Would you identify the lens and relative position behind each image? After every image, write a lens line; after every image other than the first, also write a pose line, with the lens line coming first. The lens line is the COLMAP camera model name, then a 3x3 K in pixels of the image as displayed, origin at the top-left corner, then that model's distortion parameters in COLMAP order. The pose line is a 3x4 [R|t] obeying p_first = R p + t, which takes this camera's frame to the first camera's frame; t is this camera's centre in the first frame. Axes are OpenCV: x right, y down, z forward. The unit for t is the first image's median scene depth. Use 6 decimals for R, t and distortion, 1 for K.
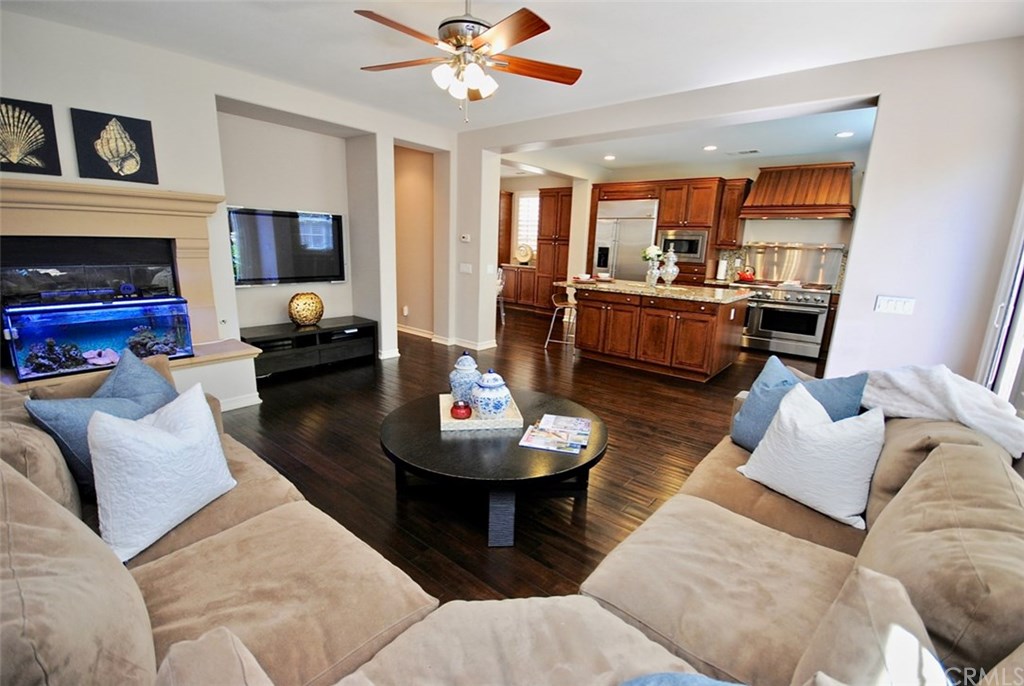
lens RADIAL K [[451.2, 0, 512.8], [0, 451.2, 343.5], [0, 0, 1]] dist [0.008392, -0.007608]
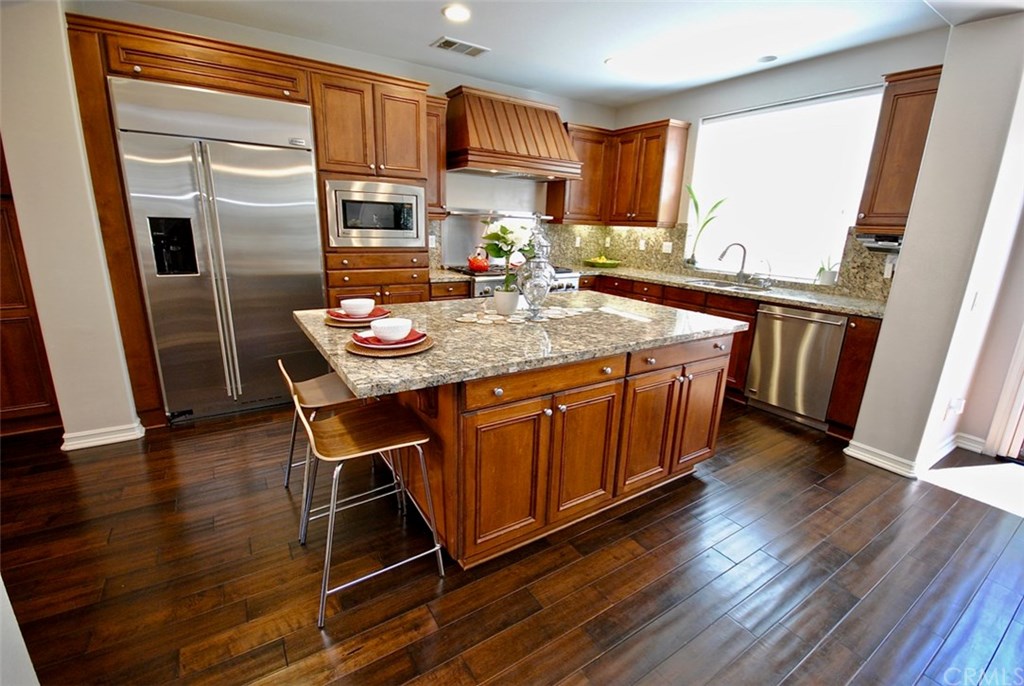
lens RADIAL K [[451.2, 0, 514.2], [0, 451.2, 345.5], [0, 0, 1]] dist [0.008392, -0.007608]
pose [[0.304610, -0.272644, 0.912621, -0.088062], [0.190419, 0.956244, 0.222120, -0.177855], [-0.933249, 0.106121, 0.343198, 0.780751]]
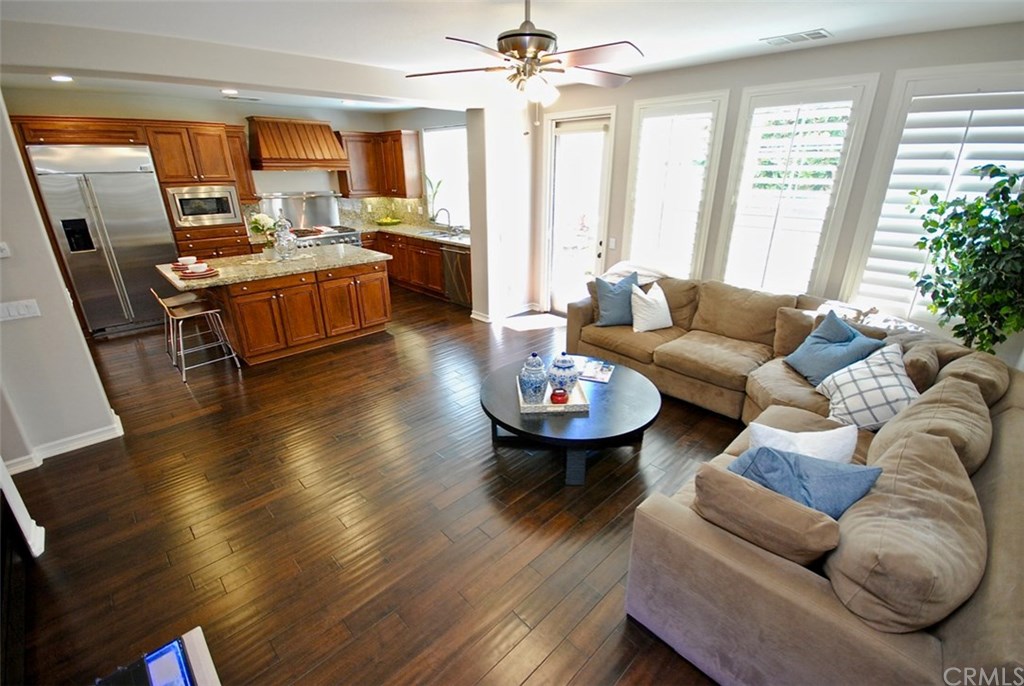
lens RADIAL K [[451.2, 0, 513.7], [0, 451.2, 346.6], [0, 0, 1]] dist [0.008392, -0.007608]
pose [[0.117599, -0.400003, 0.908938, -0.474179], [0.228492, 0.901631, 0.367224, -0.175321], [-0.966417, 0.164500, 0.197428, 0.361893]]
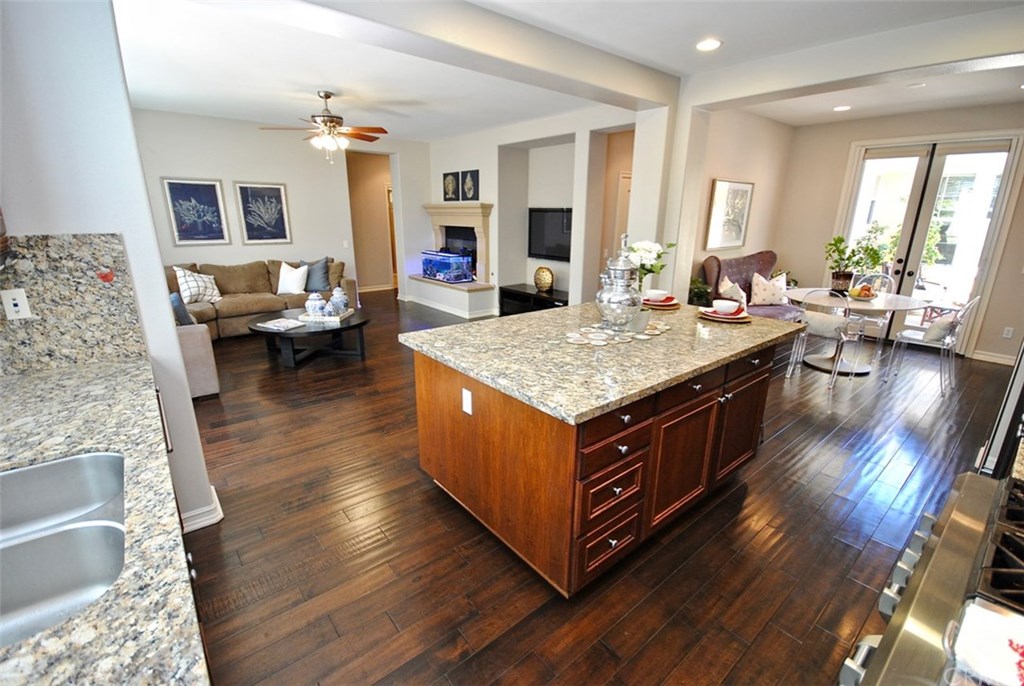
lens RADIAL K [[451.2, 0, 512.9], [0, 451.2, 343.6], [0, 0, 1]] dist [0.008392, -0.007608]
pose [[-0.191483, 0.237174, -0.952409, 0.700880], [-0.233894, 0.931382, 0.278963, -0.195720], [0.953220, 0.276180, -0.122870, 0.868819]]
